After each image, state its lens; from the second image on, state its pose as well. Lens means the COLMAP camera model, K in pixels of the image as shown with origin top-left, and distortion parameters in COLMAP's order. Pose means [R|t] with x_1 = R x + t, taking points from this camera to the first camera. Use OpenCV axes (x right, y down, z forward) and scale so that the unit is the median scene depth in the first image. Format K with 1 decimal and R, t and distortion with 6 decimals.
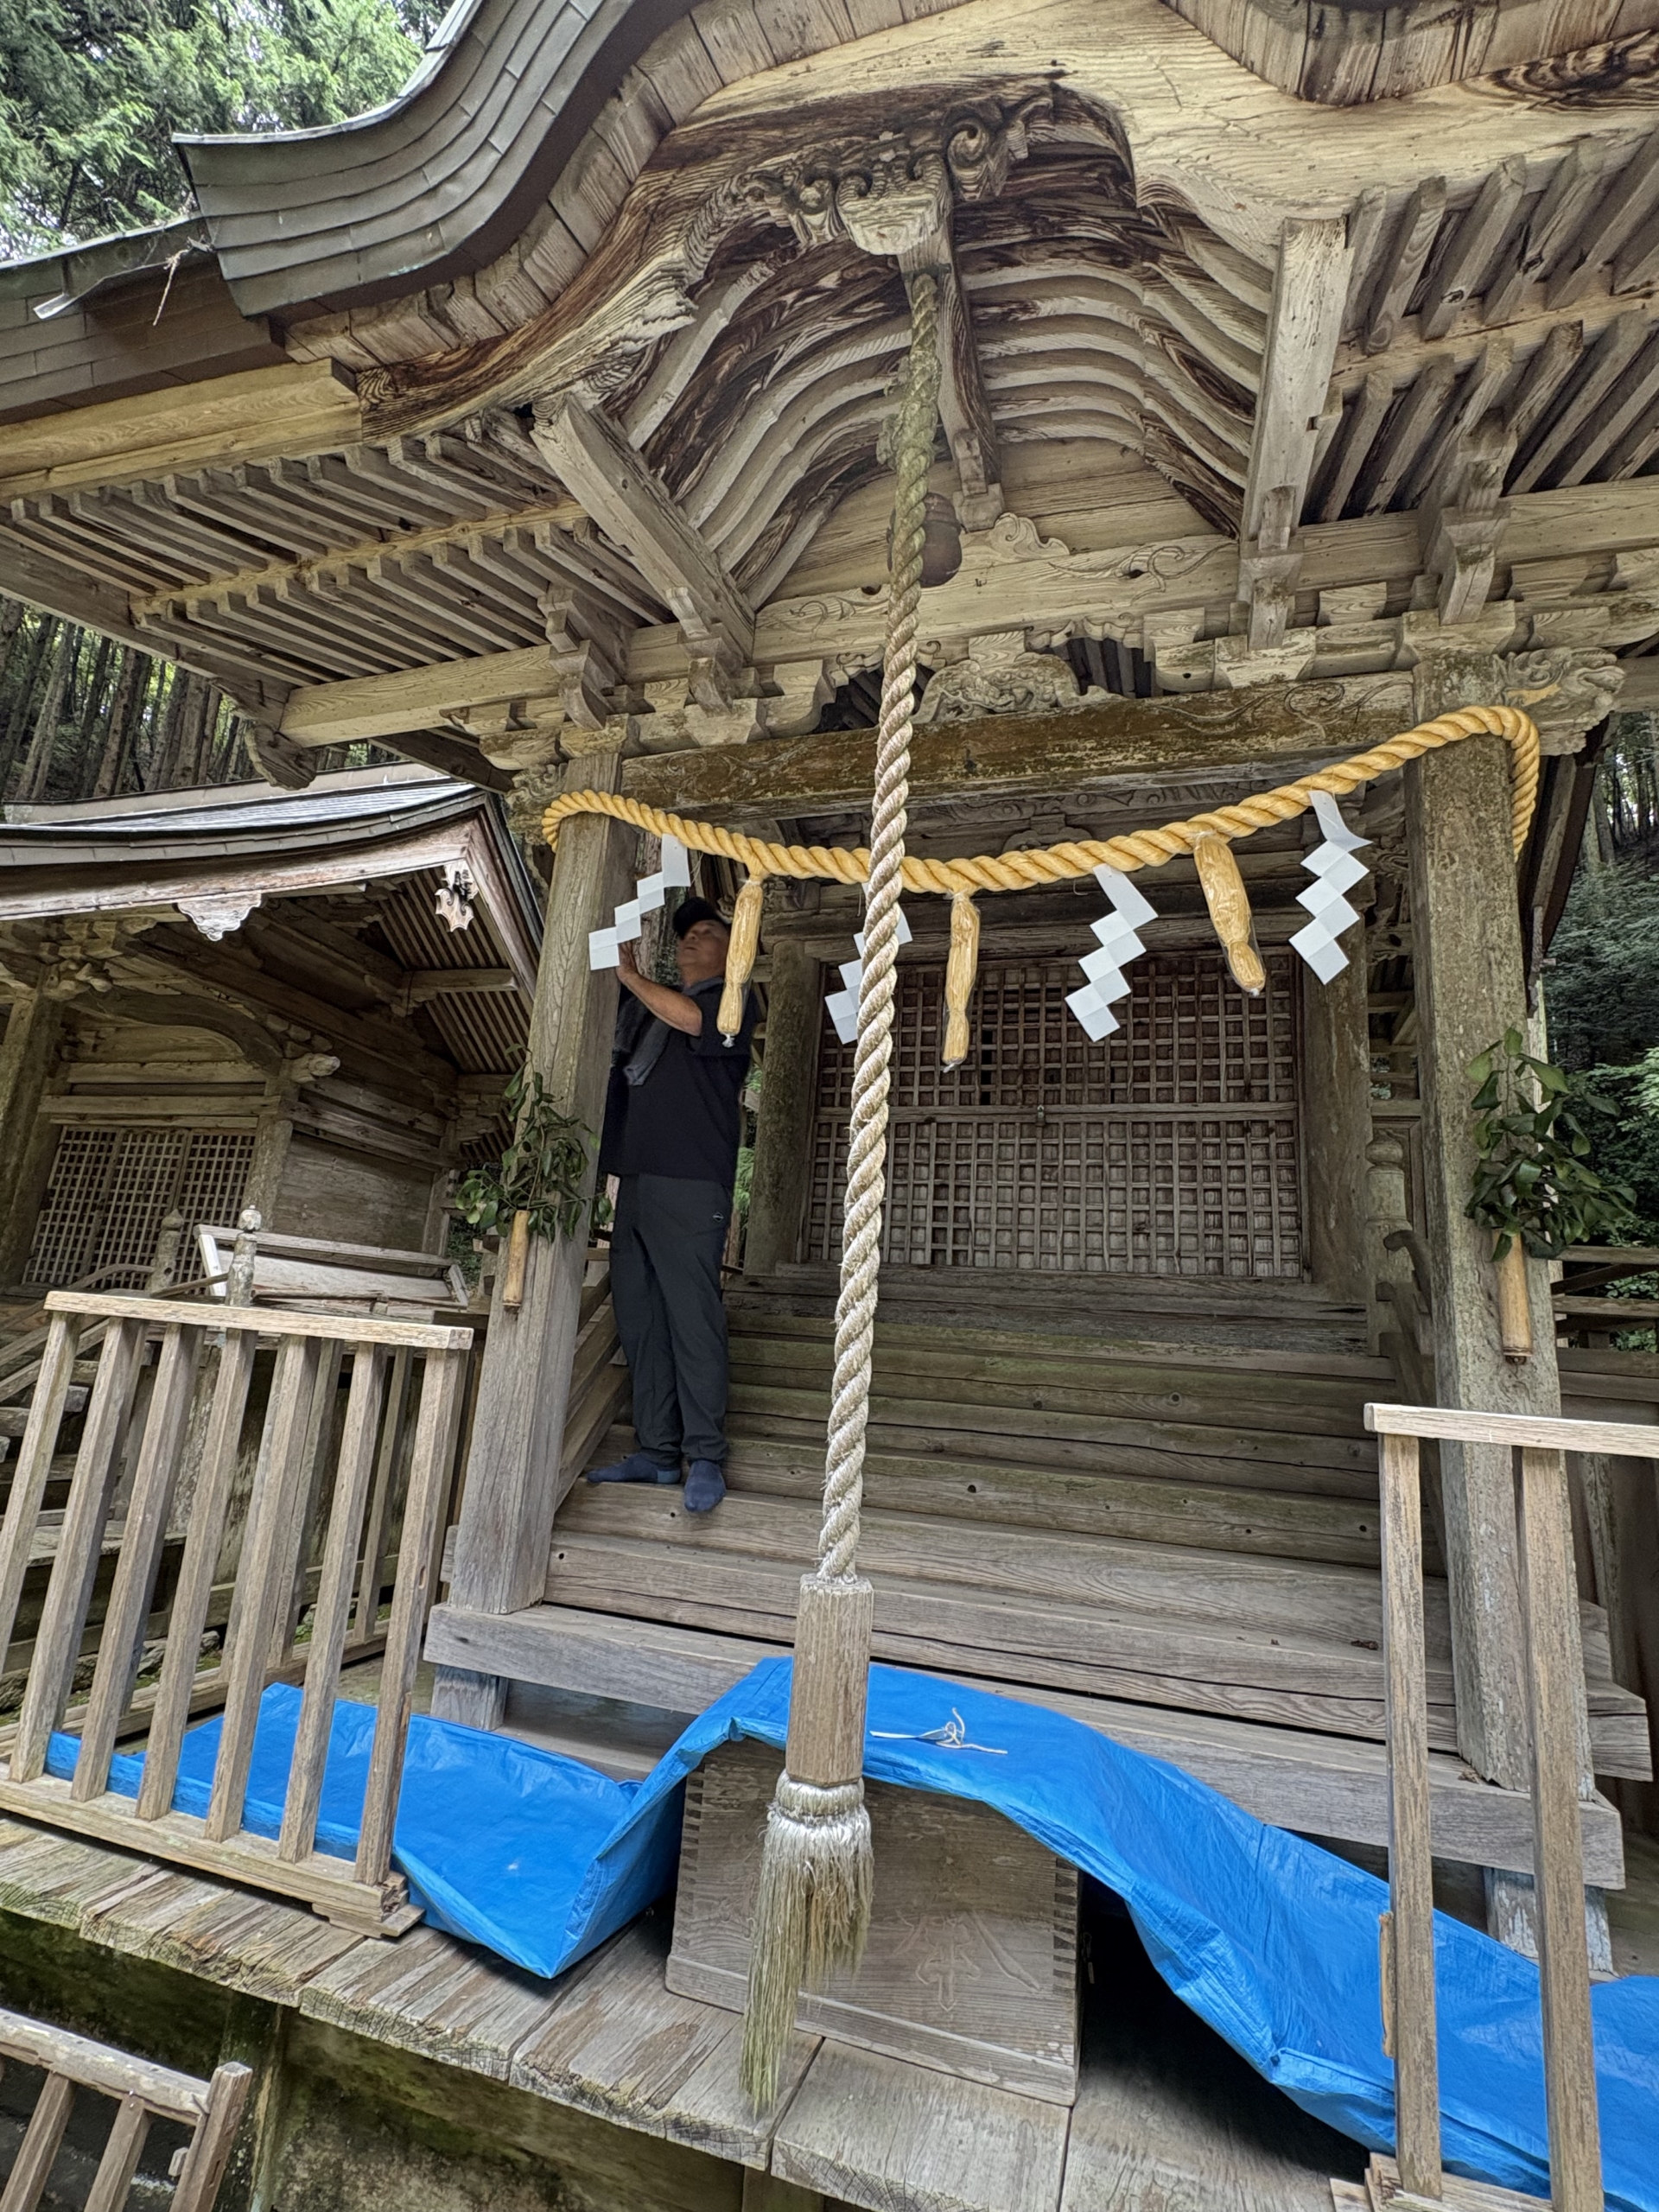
lens RADIAL K [[1037.6, 0, 827.8], [0, 1037.6, 1101.5], [0, 0, 1]] dist [-0.004073, 0.005046]
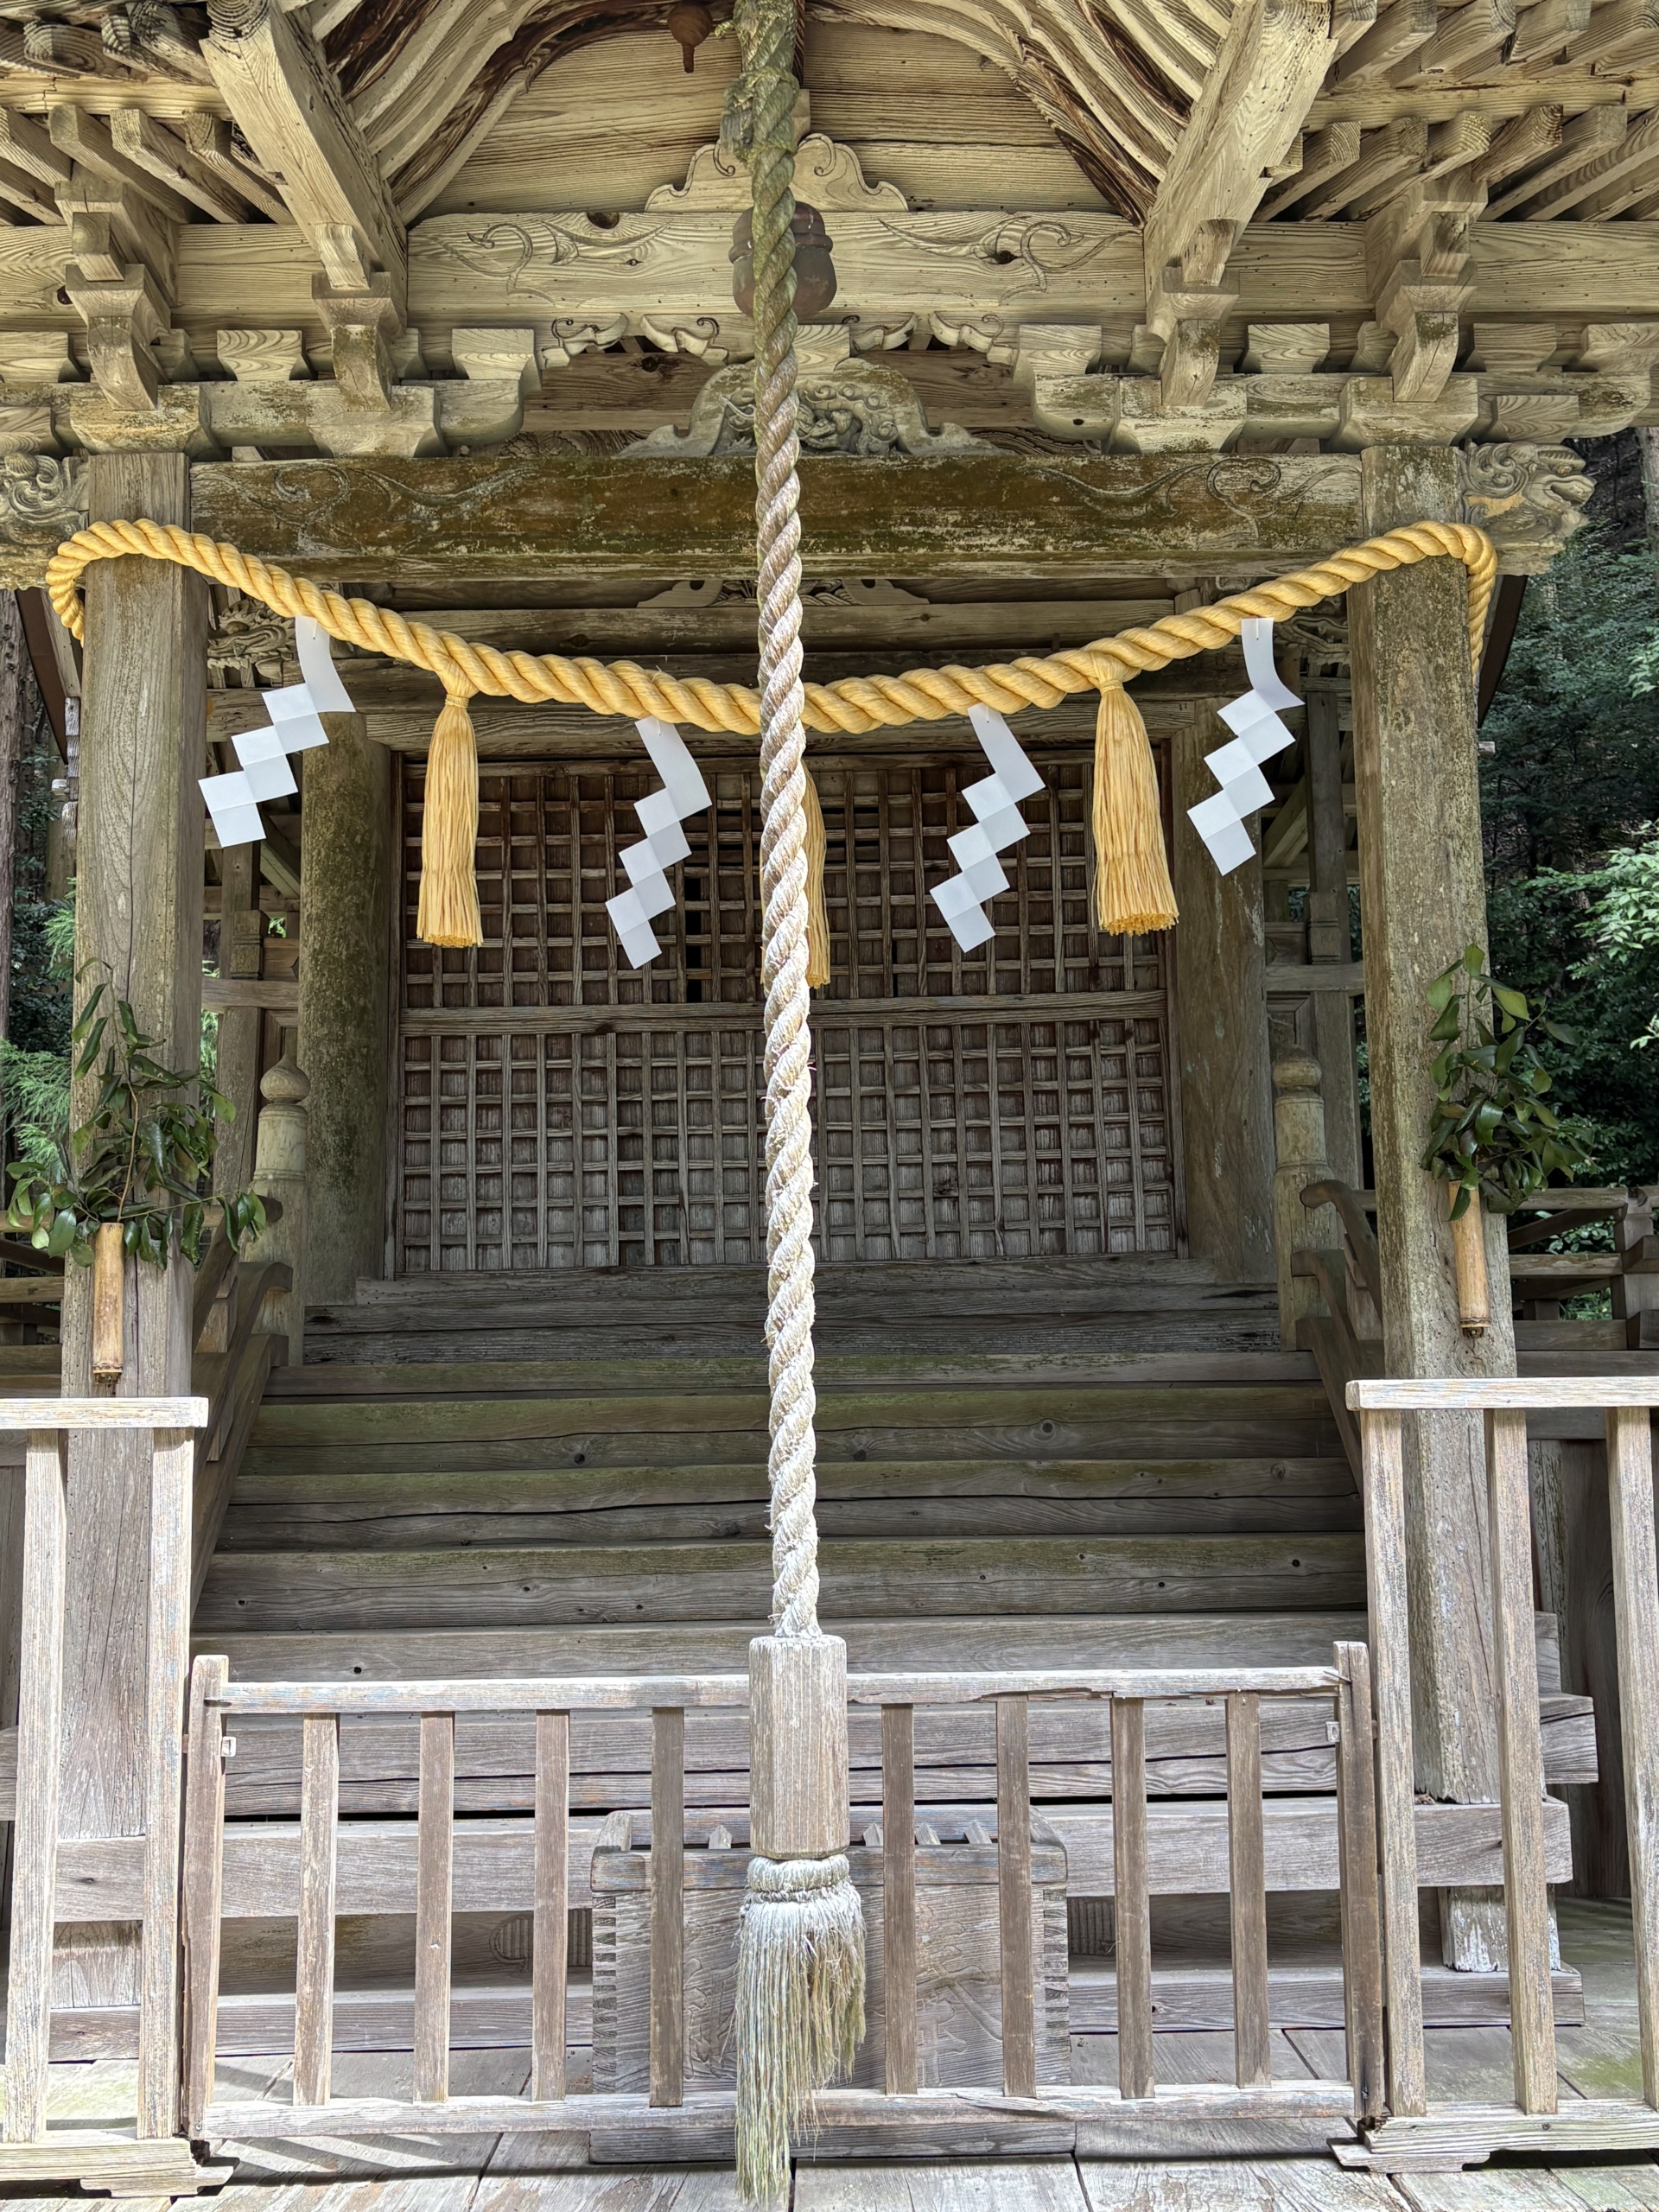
lens RADIAL K [[2191.4, 0, 828.4], [0, 2191.4, 1103.2], [0, 0, 1]] dist [0.036161, 0.000000]
pose [[0.945937, -0.039618, 0.321921, -0.317015], [0.012510, 0.996230, 0.085844, -0.077355], [-0.324108, -0.077176, 0.942867, -0.399924]]
